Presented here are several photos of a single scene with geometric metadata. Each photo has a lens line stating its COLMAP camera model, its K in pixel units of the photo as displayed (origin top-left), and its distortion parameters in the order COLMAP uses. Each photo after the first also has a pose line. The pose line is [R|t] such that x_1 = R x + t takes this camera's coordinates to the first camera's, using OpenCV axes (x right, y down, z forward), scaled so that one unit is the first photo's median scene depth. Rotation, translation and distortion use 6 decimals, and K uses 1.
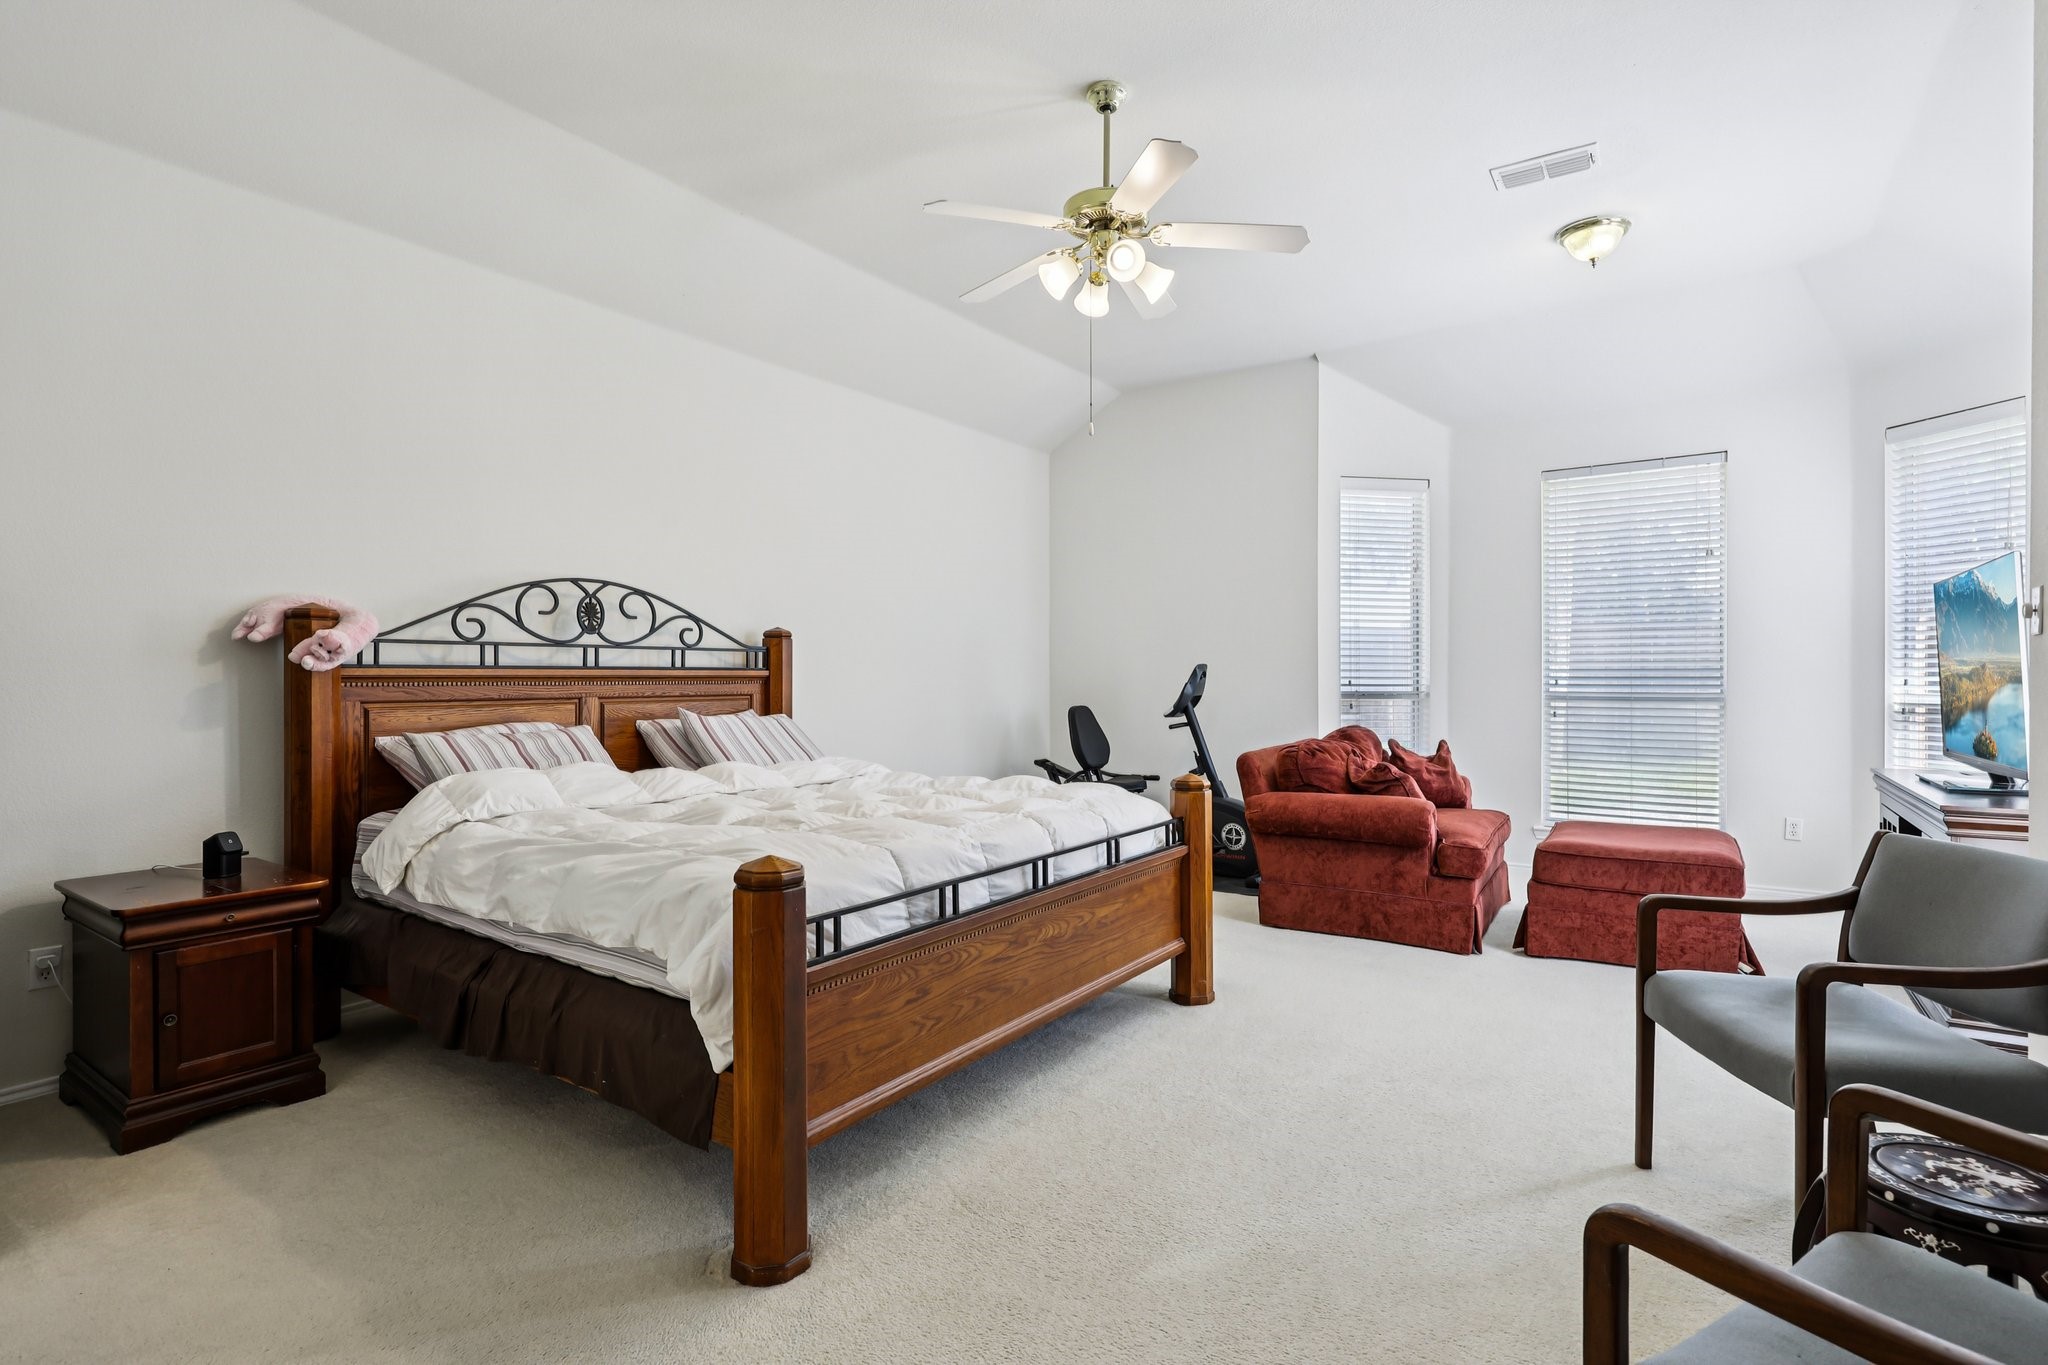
lens RADIAL K [[983.8, 0, 1033.9], [0, 983.8, 676.2], [0, 0, 1]] dist [0.001105, 0.000015]
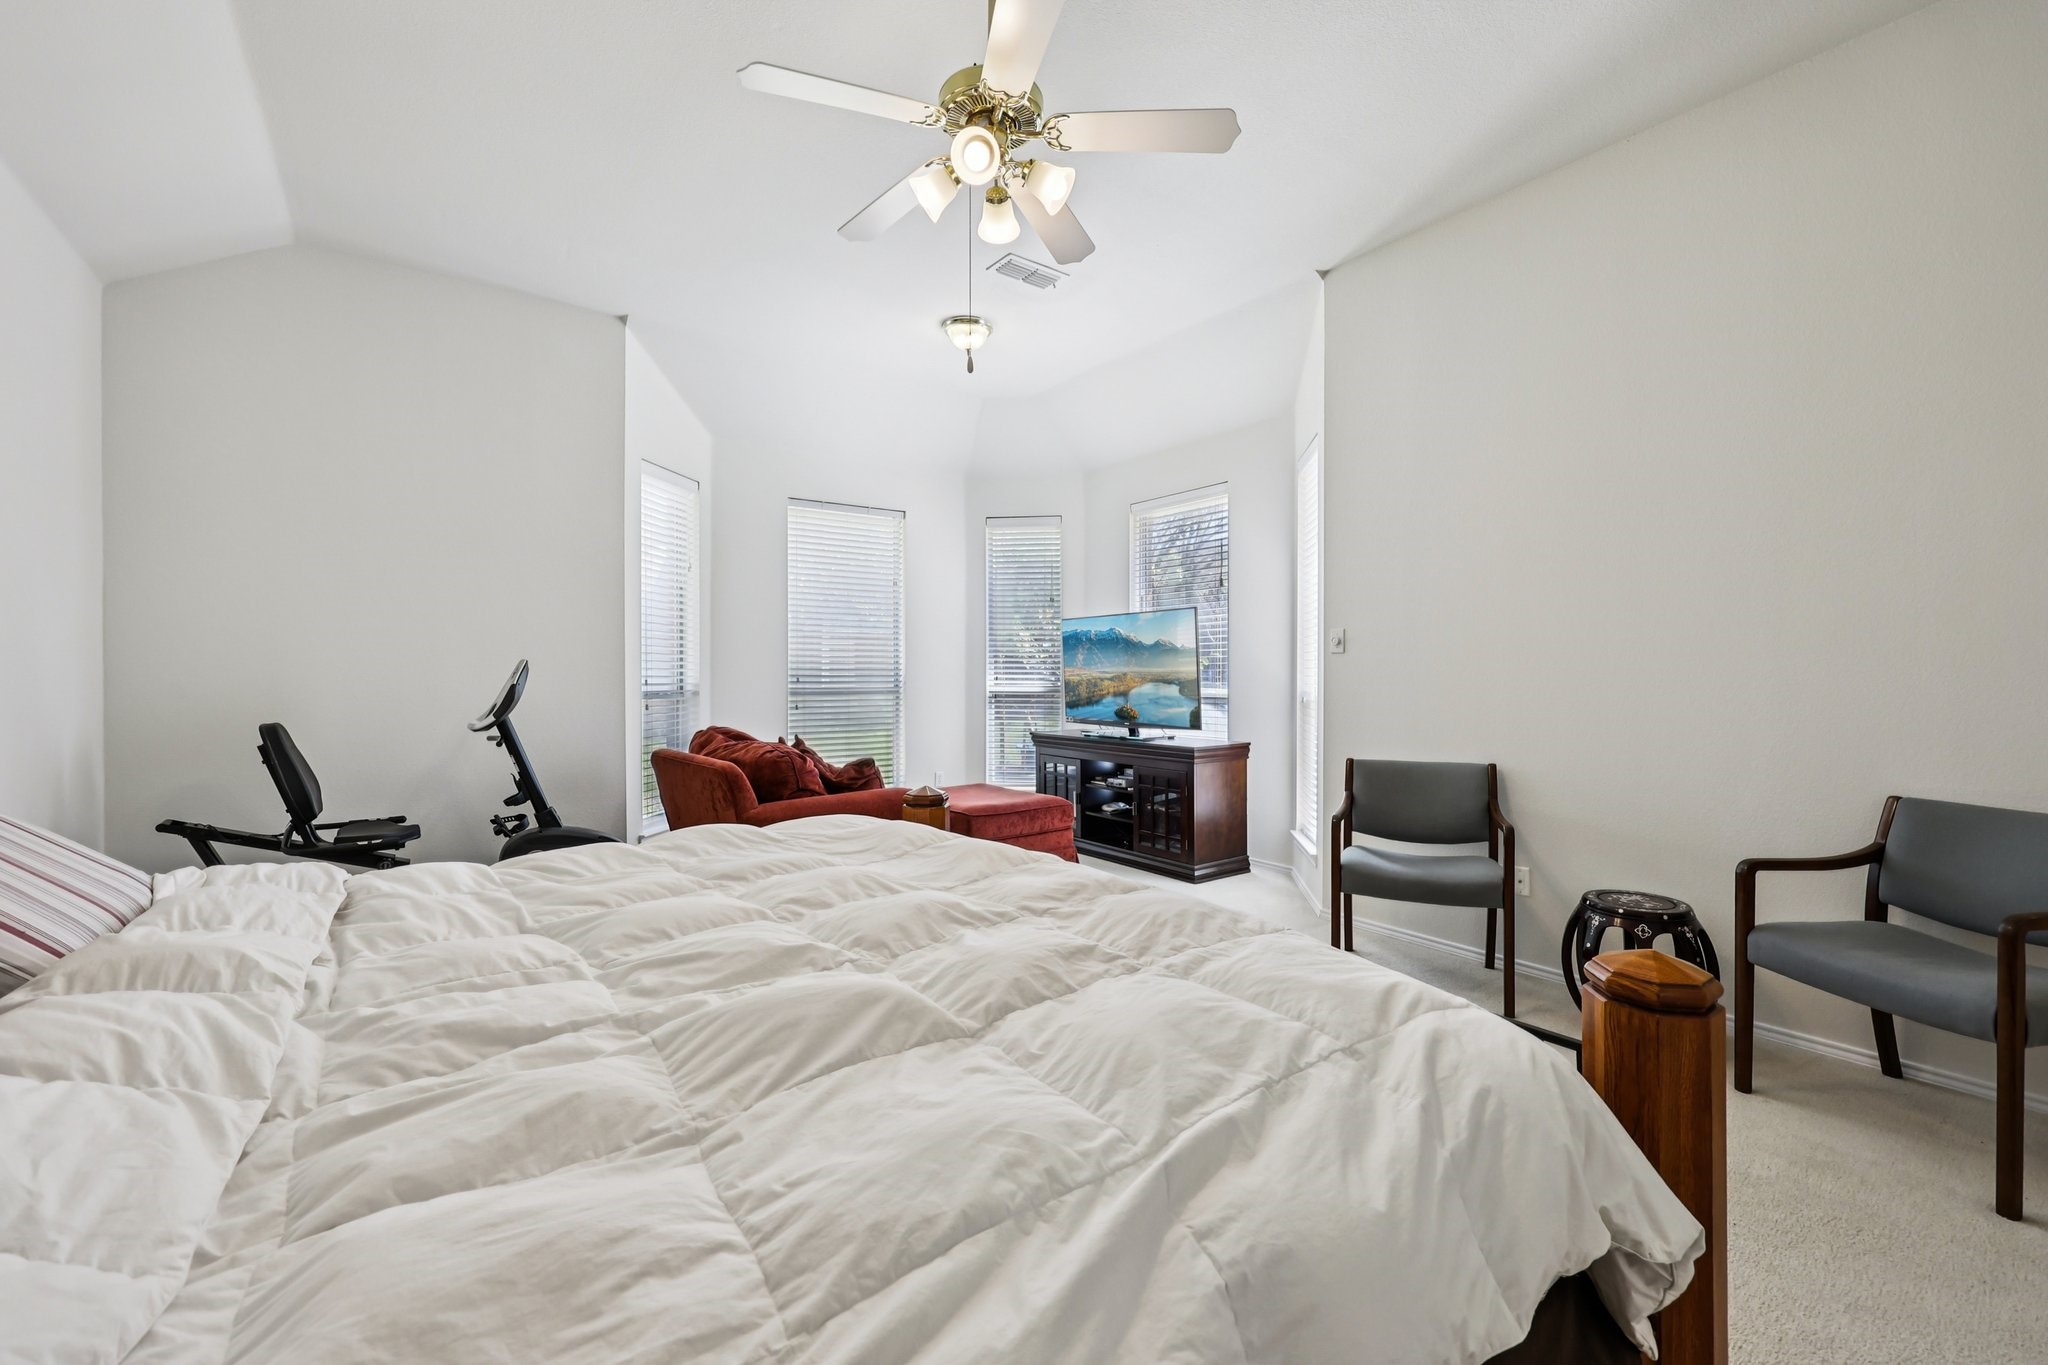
lens RADIAL K [[838.3, 0, 1038.4], [0, 838.3, 676.3], [0, 0, 1]] dist [0.000938, 0.000309]
pose [[0.344572, -0.004207, 0.938751, -0.220709], [-0.000815, 0.999988, 0.004781, -0.002415], [-0.938760, -0.002412, 0.344564, 0.281419]]
